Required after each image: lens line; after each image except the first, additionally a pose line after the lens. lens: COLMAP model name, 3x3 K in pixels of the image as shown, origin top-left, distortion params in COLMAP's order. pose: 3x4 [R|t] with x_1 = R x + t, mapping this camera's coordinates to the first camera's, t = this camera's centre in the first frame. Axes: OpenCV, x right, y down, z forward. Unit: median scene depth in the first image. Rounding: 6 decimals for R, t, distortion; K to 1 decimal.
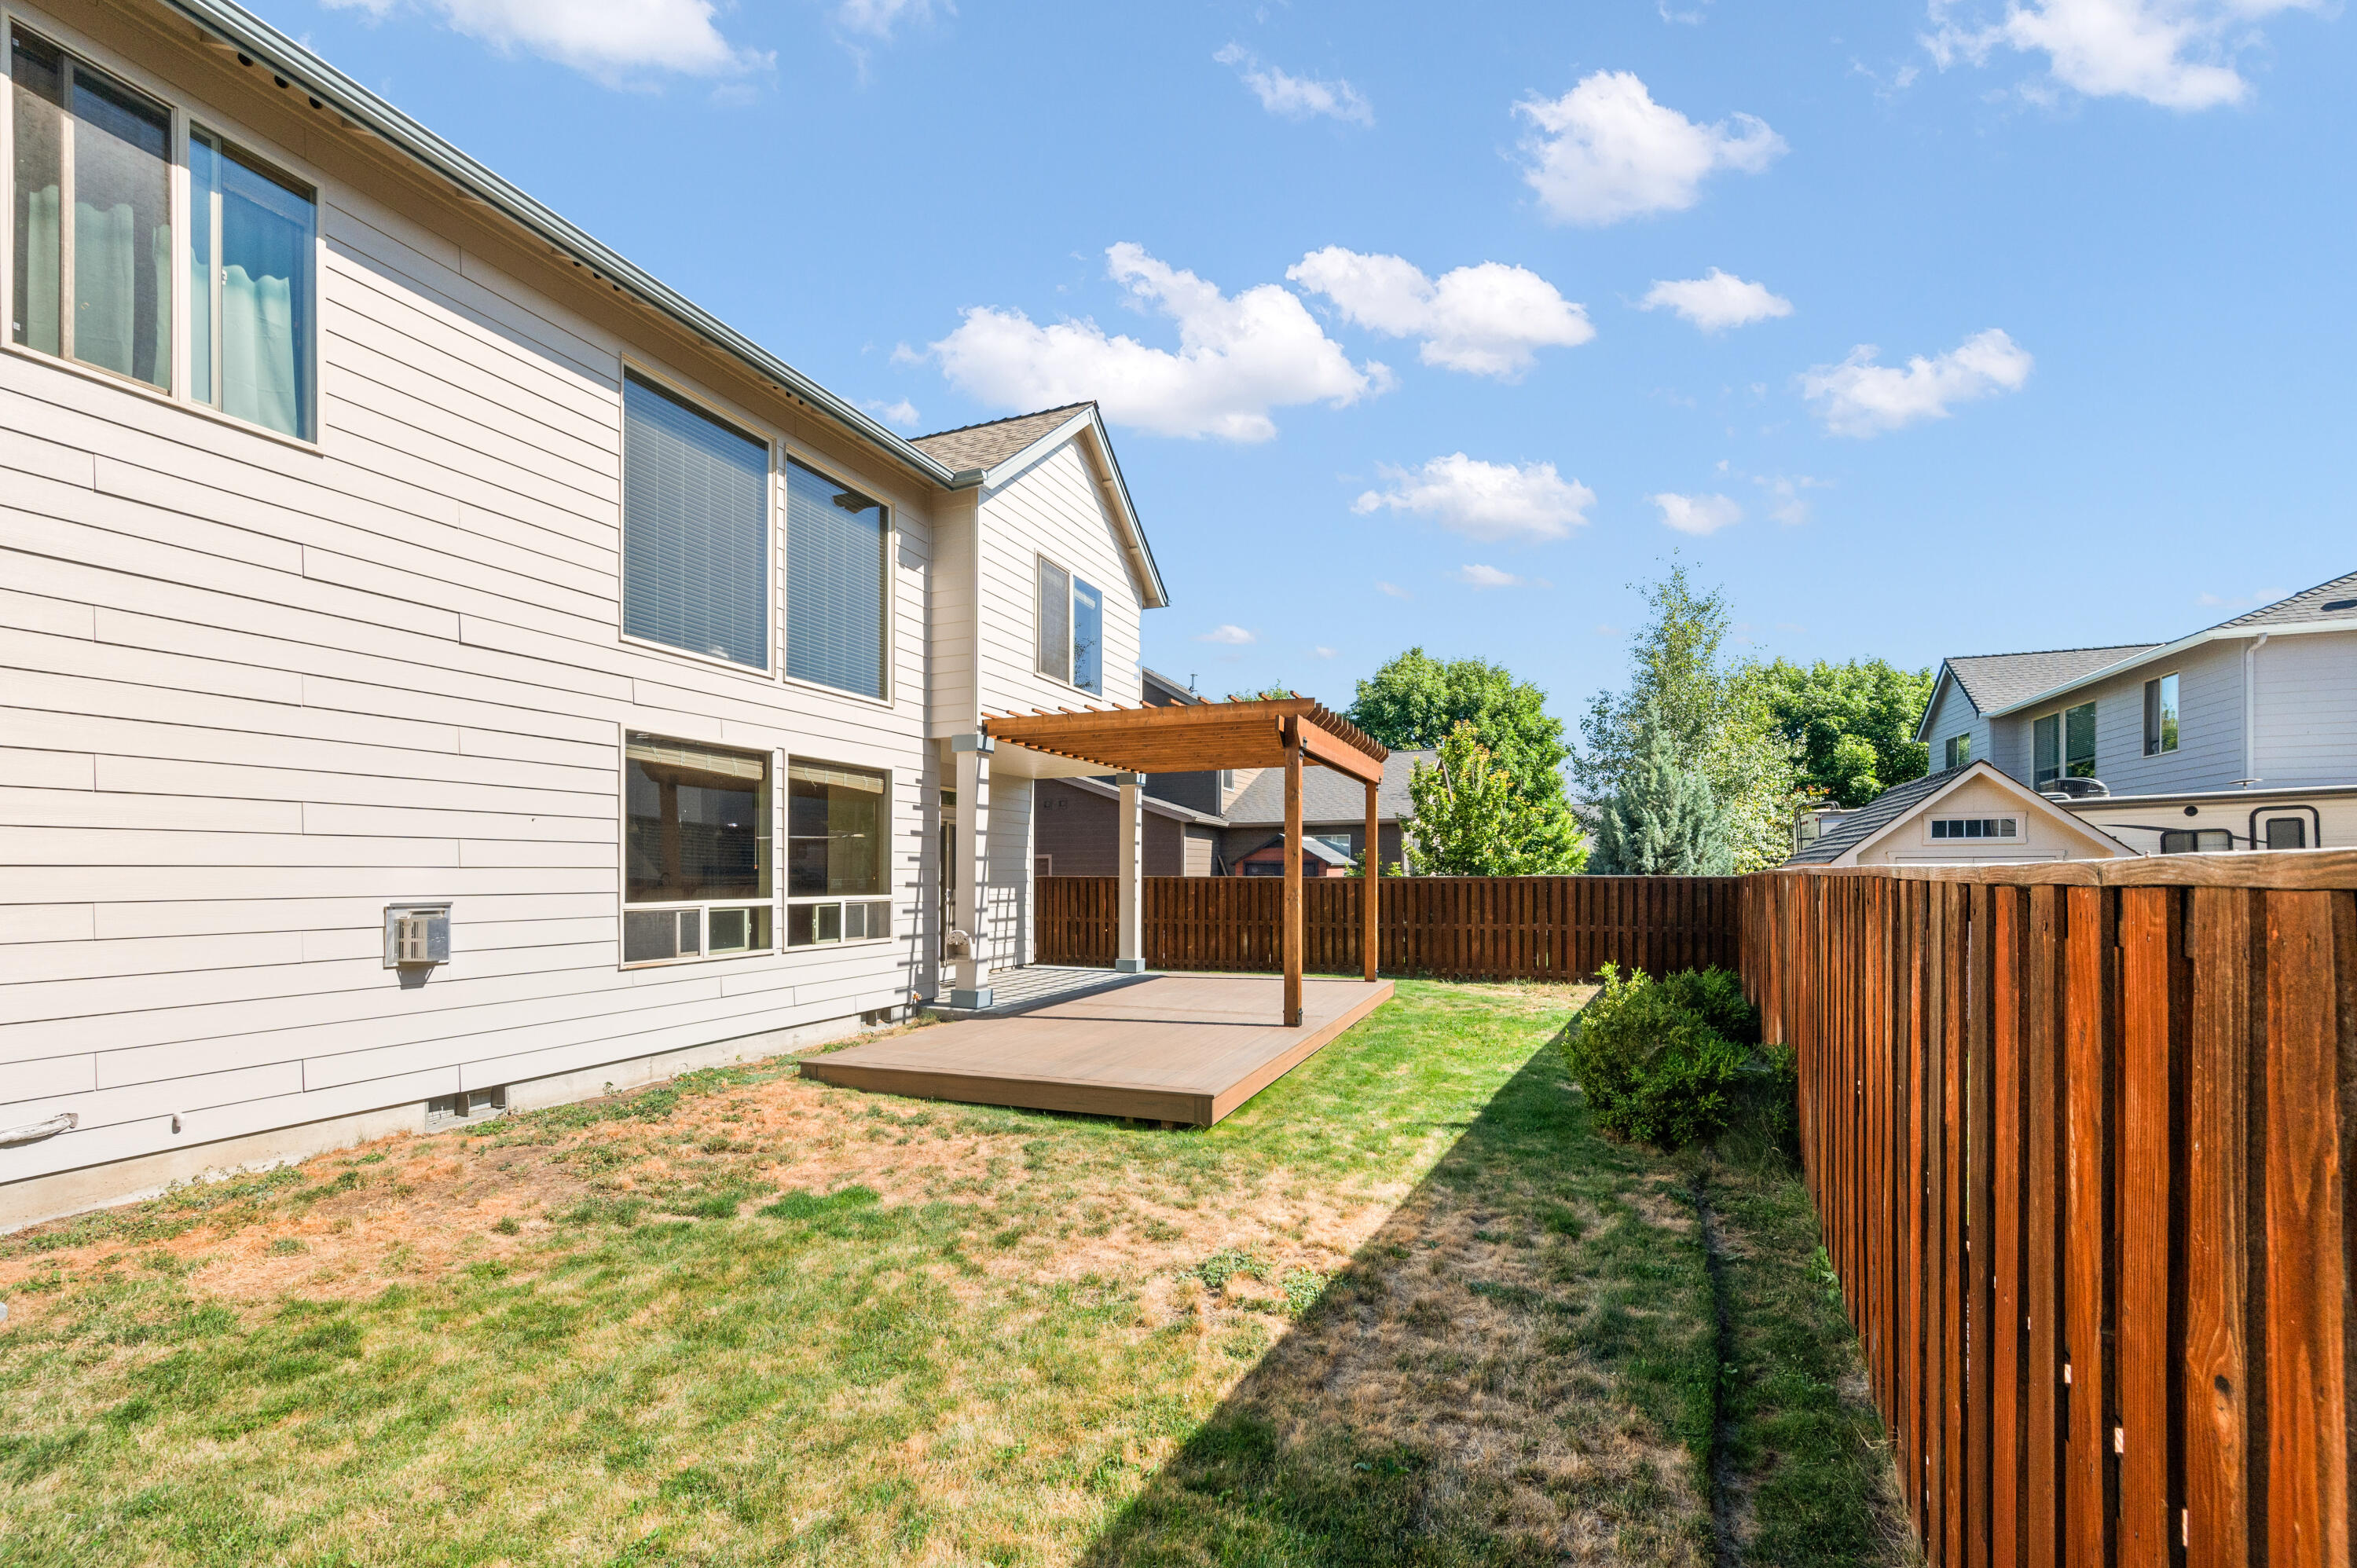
lens RADIAL K [[947.0, 0, 1156.2], [0, 947.0, 869.9], [0, 0, 1]] dist [-0.001400, 0.001632]
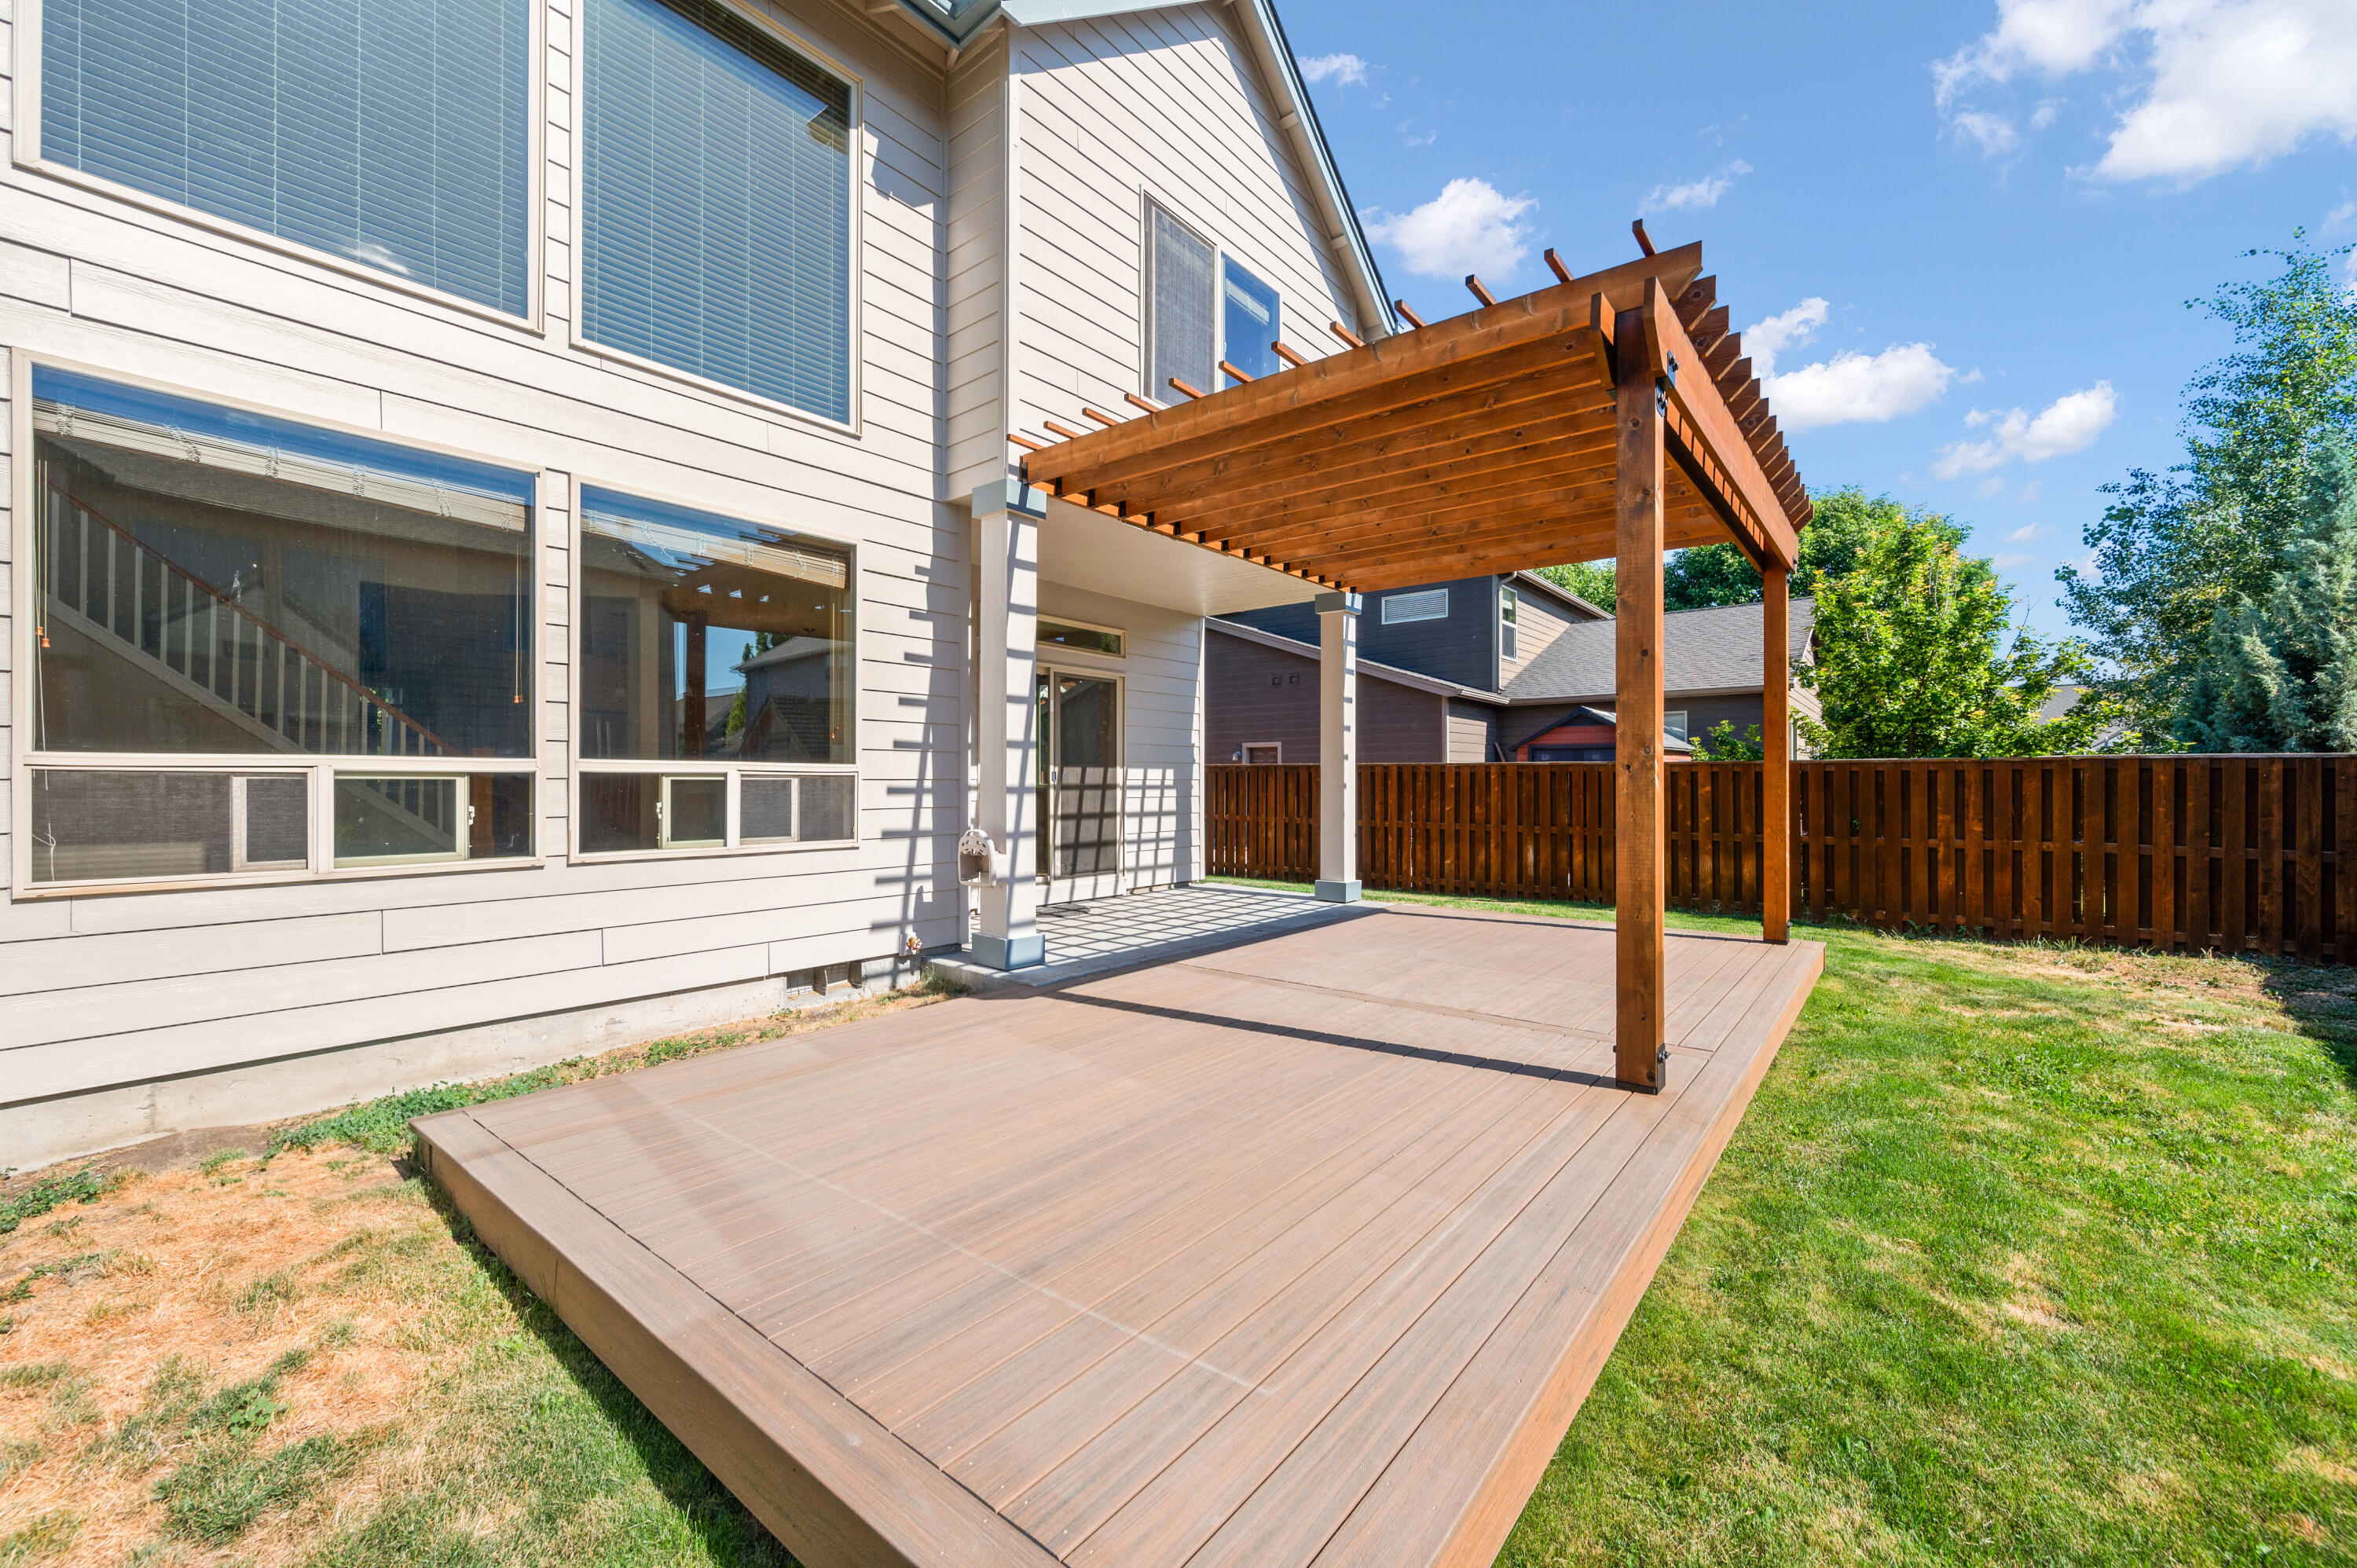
lens RADIAL K [[947.0, 0, 1165.2], [0, 947.0, 752.2], [0, 0, 1]] dist [-0.001400, 0.001632]
pose [[0.961075, -0.000914, -0.276286, 0.059993], [-0.004966, 0.999776, -0.020582, 0.031796], [0.276243, 0.021153, 0.960855, 0.538610]]
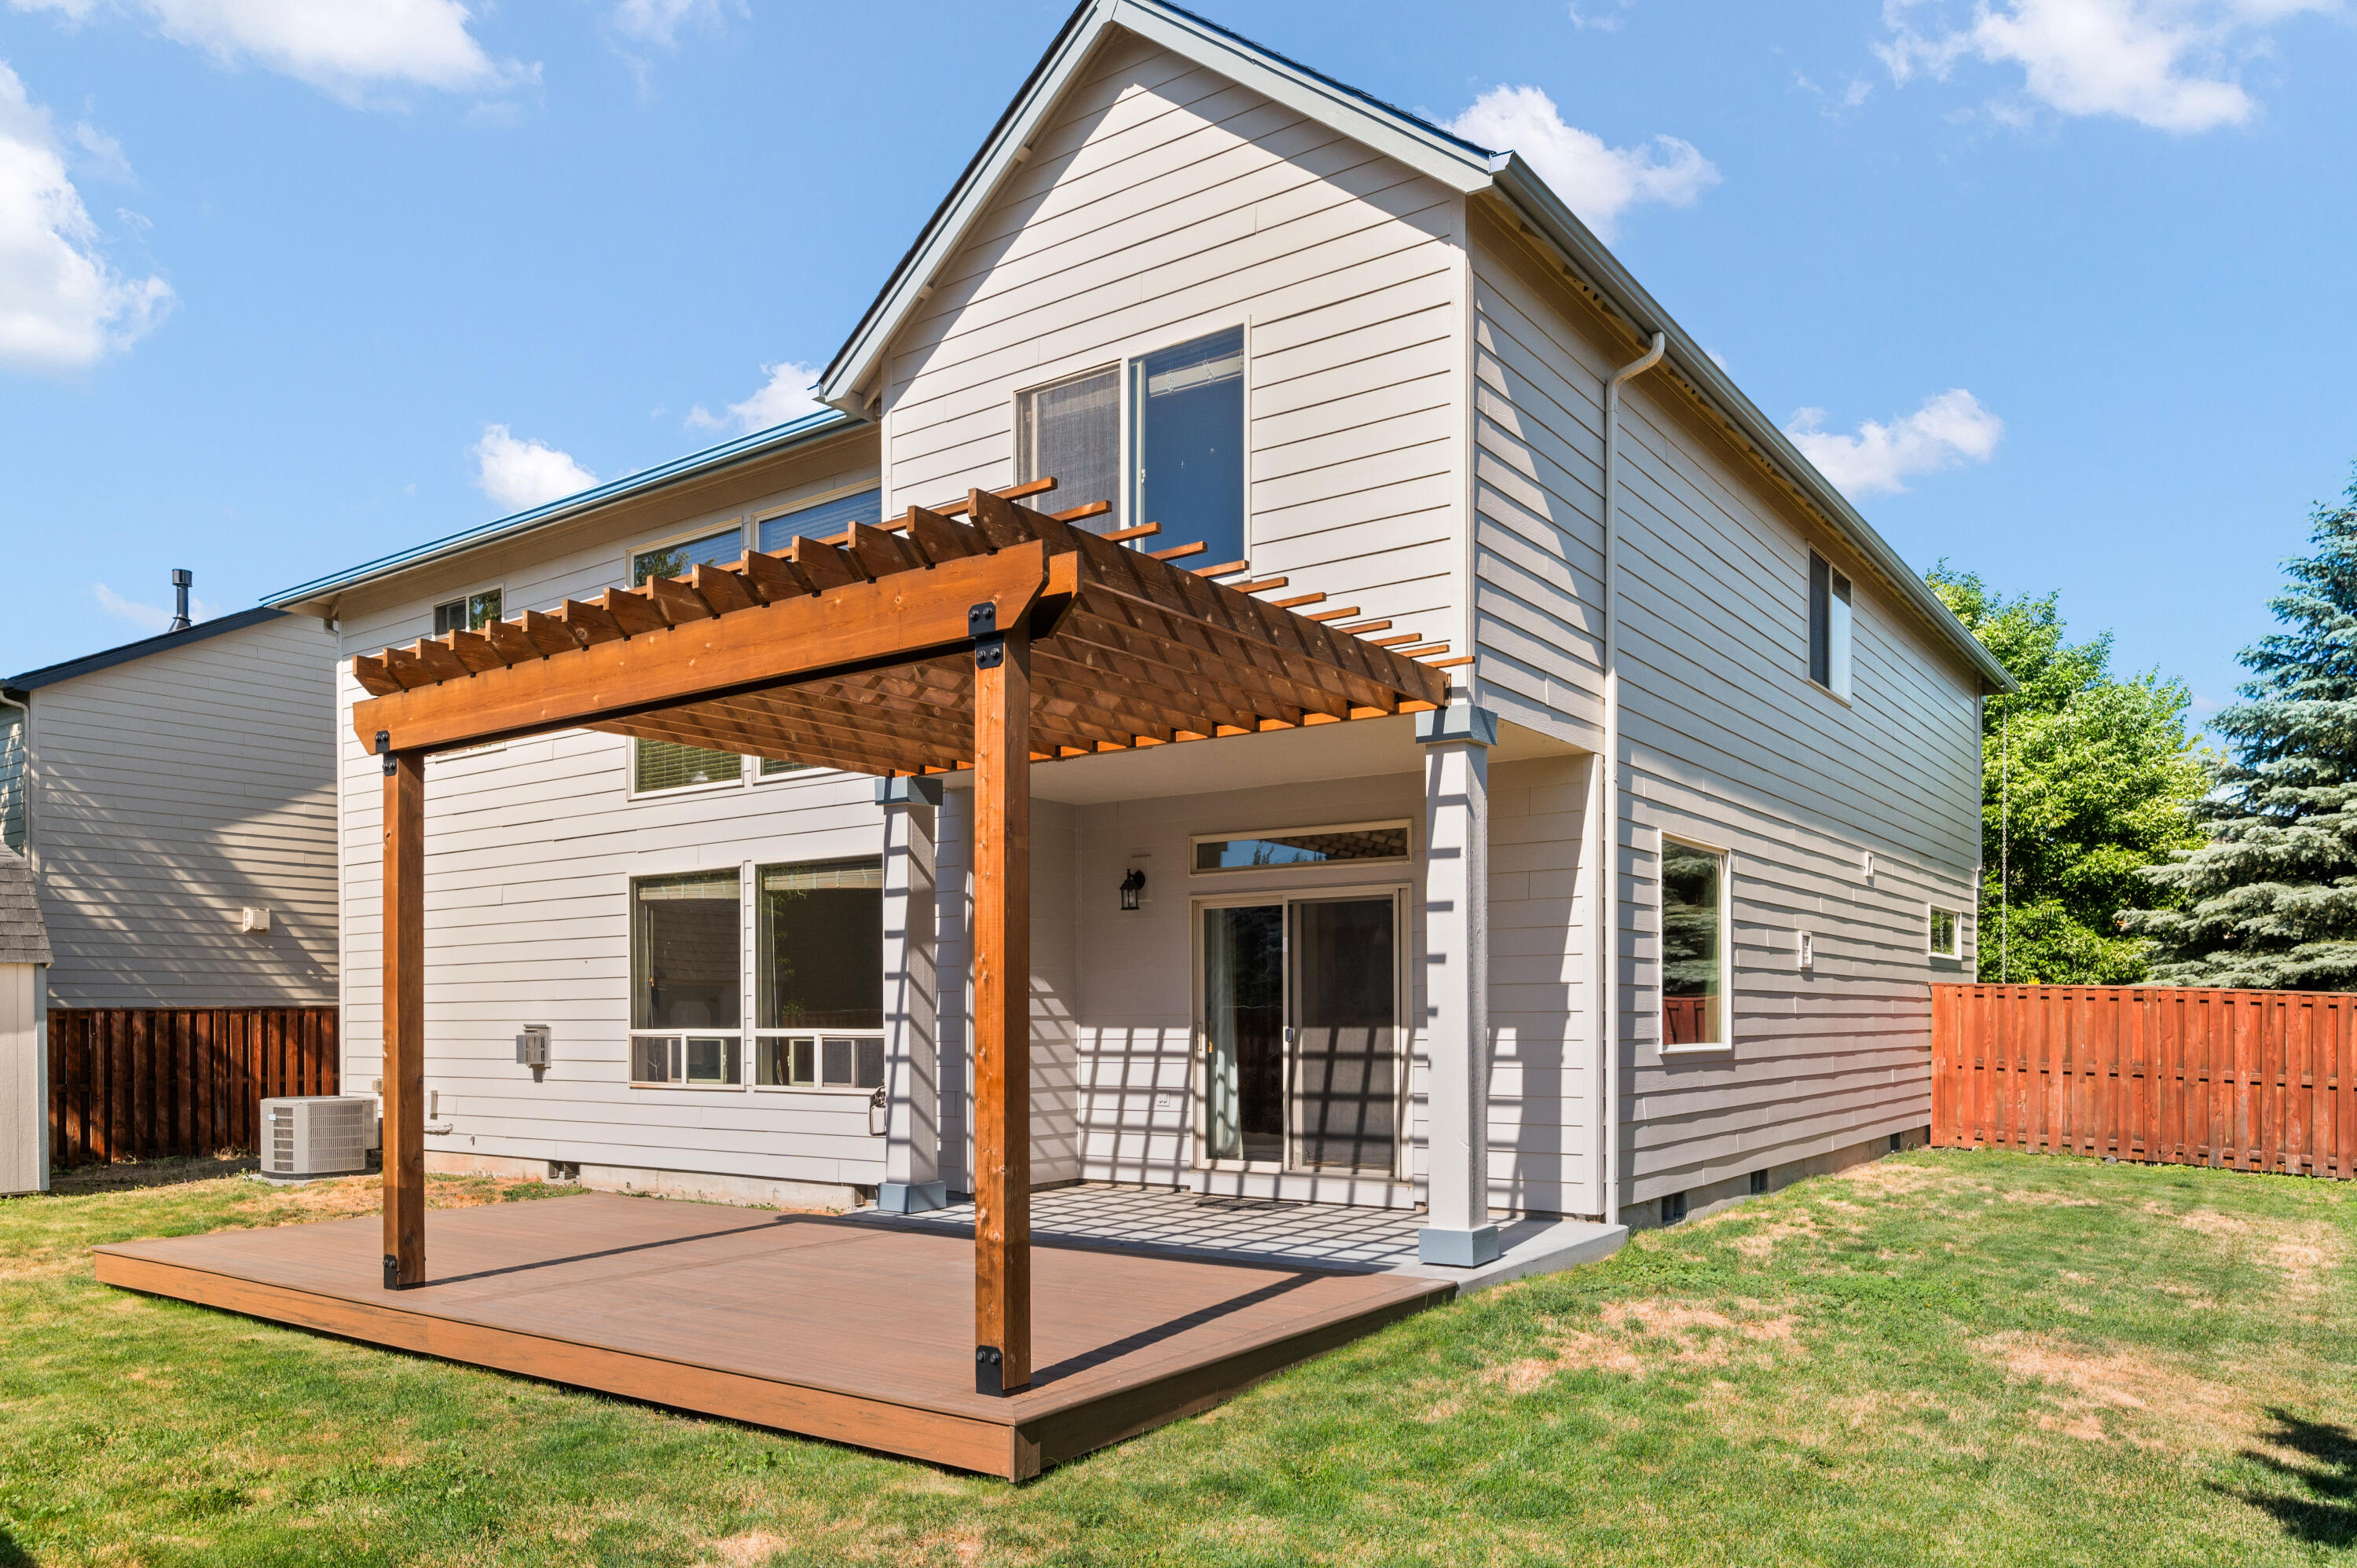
lens RADIAL K [[1599.2, 0, 1165.2], [0, 1599.2, 1003.6], [0, 0, 1]] dist [-0.003696, -0.003414]
pose [[-0.223226, 0.000895, -0.974766, 0.892837], [0.011757, 0.999929, -0.001774, 0.011719], [0.974696, -0.011856, -0.223220, 1.566302]]
